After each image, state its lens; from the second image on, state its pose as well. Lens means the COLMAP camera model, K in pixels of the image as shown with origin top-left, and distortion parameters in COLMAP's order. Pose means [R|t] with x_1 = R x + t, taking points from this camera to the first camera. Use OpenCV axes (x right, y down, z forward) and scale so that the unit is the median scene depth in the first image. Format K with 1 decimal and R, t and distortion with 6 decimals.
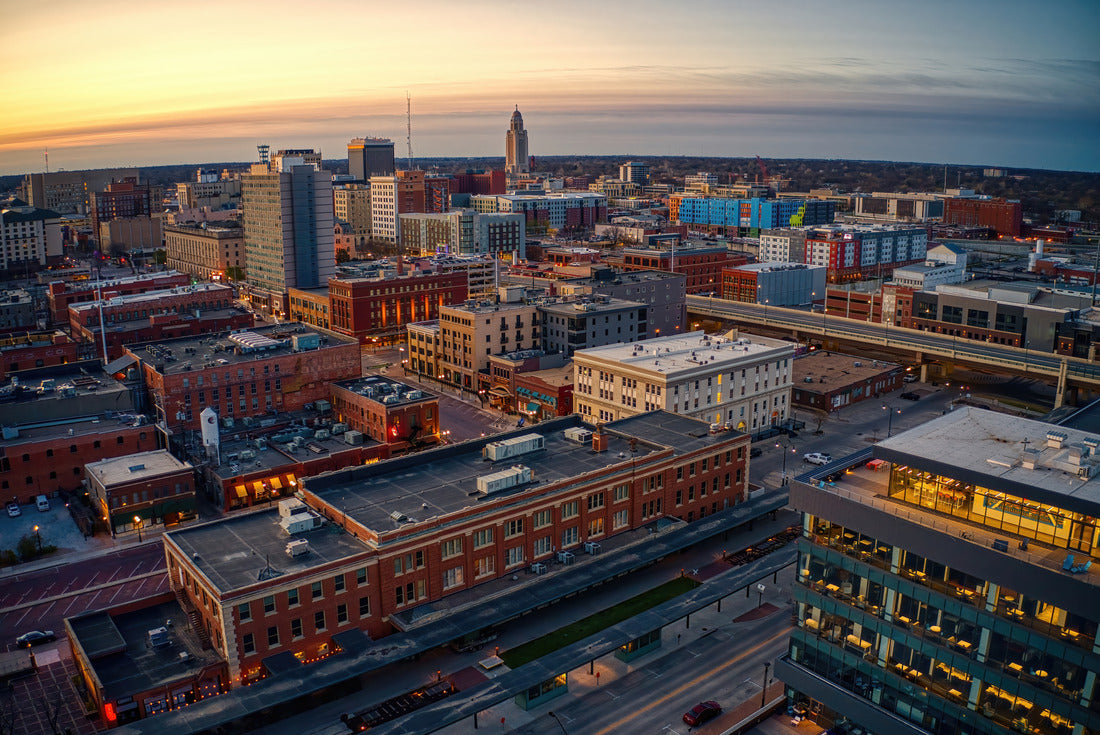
lens RADIAL K [[915.1, 0, 550.0], [0, 915.1, 367.5], [0, 0, 1]] dist [-0.008814, -0.005157]
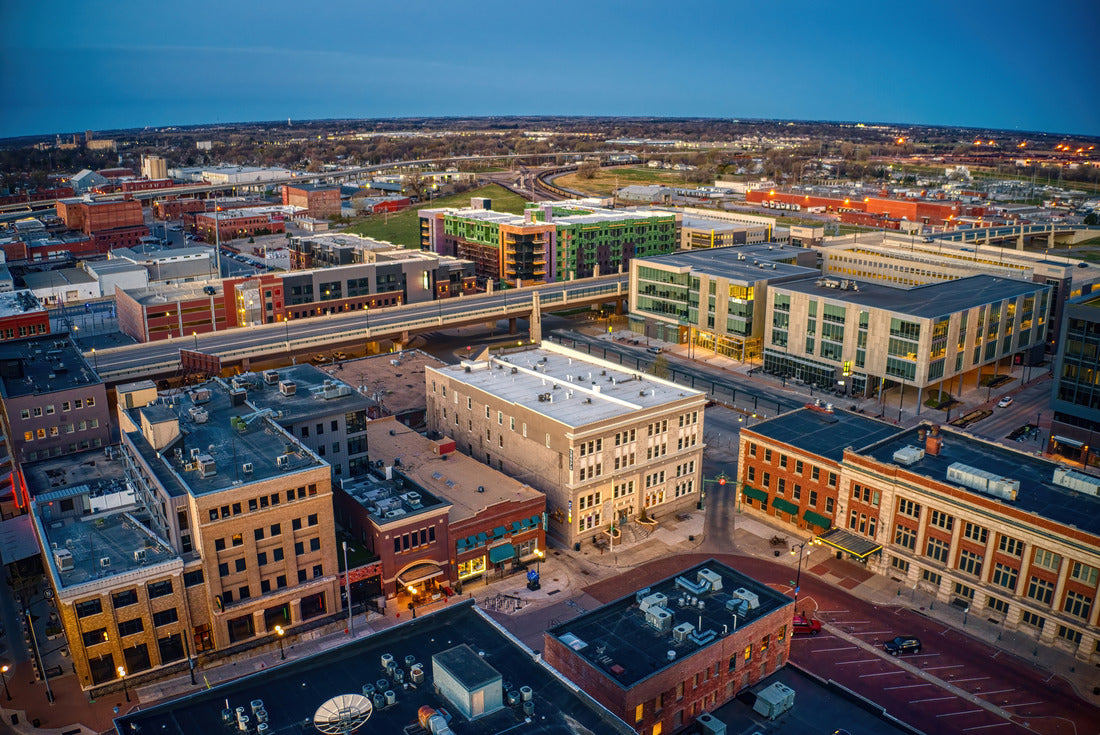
lens RADIAL K [[915.1, 0, 550.0], [0, 915.1, 367.5], [0, 0, 1]] dist [-0.008814, -0.005157]
pose [[0.167054, -0.302056, 0.938539, -0.470177], [0.264627, 0.930724, 0.252439, -0.185915], [-0.949771, 0.206191, 0.235413, 0.691306]]
